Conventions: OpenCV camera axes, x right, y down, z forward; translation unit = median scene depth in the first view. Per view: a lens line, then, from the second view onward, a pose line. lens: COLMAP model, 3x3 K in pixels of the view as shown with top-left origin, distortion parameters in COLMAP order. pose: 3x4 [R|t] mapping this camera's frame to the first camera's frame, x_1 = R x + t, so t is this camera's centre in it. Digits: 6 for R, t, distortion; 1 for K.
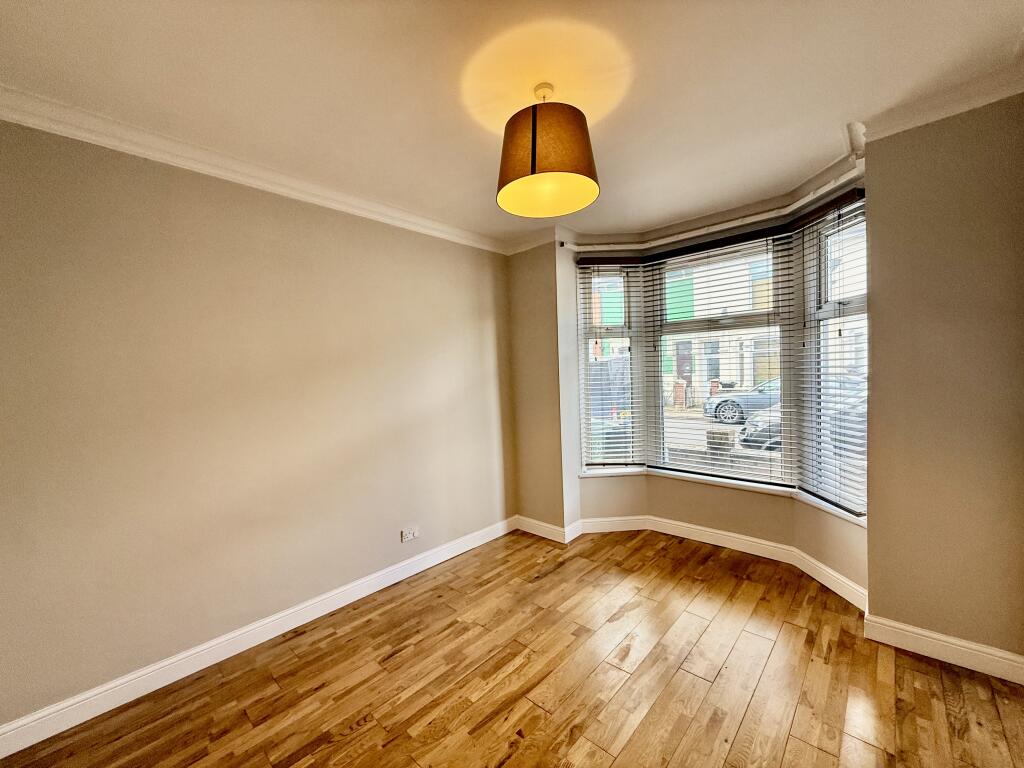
lens RADIAL K [[407.1, 0, 510.2], [0, 407.1, 384.4], [0, 0, 1]] dist [0.000308, -0.000092]
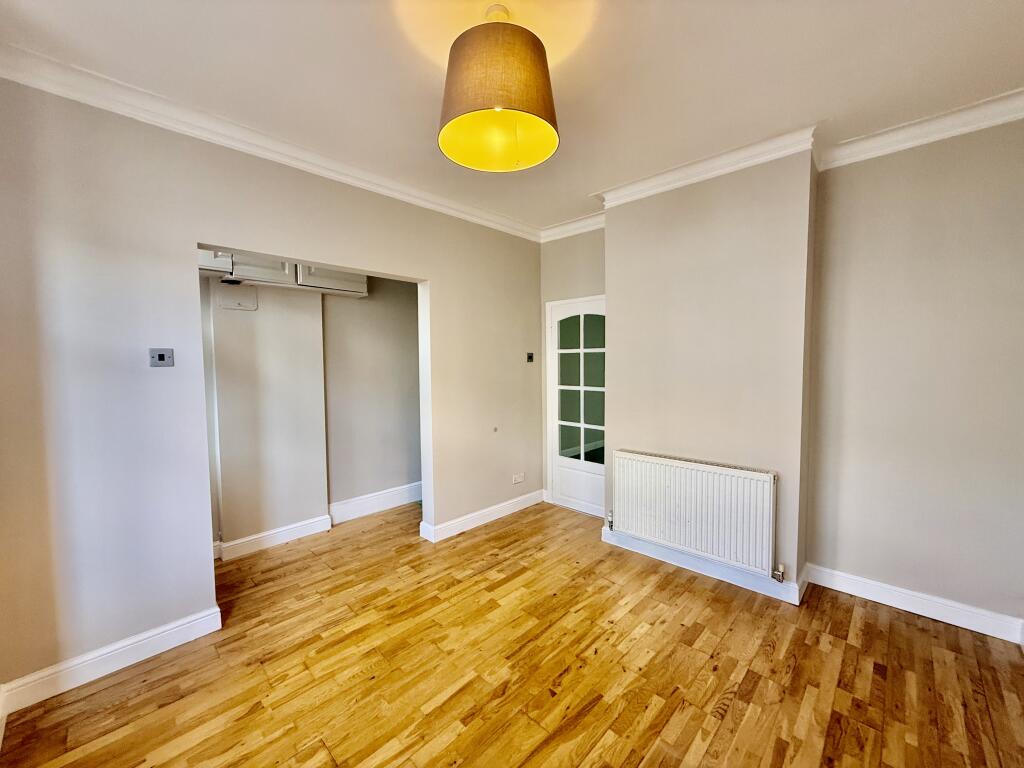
lens RADIAL K [[407.1, 0, 510.2], [0, 407.1, 384.4], [0, 0, 1]] dist [0.000308, -0.000092]
pose [[-0.998746, 0.044770, 0.022422, 0.060170], [0.046469, 0.995543, 0.082063, -0.024340], [-0.018648, 0.083002, -0.996375, 1.598273]]
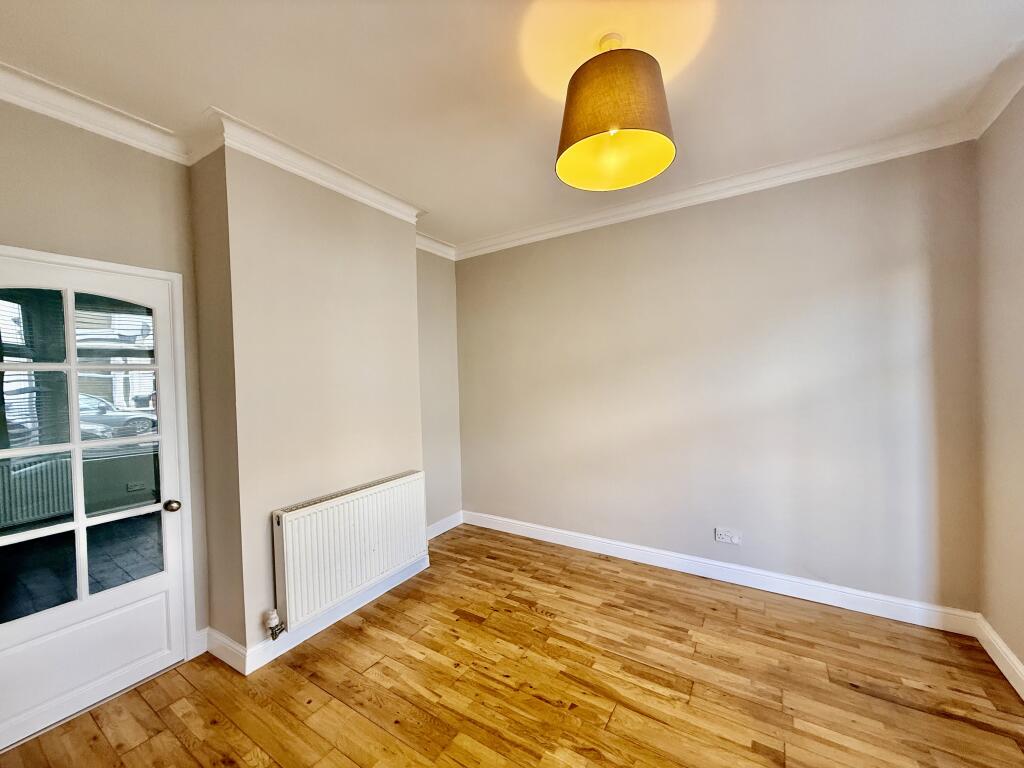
lens RADIAL K [[407.1, 0, 510.2], [0, 407.1, 384.4], [0, 0, 1]] dist [0.000308, -0.000092]
pose [[0.181708, 0.051570, -0.981999, 0.795787], [-0.006395, 0.998665, 0.051262, -0.023701], [0.983332, -0.003035, 0.181795, 0.523503]]
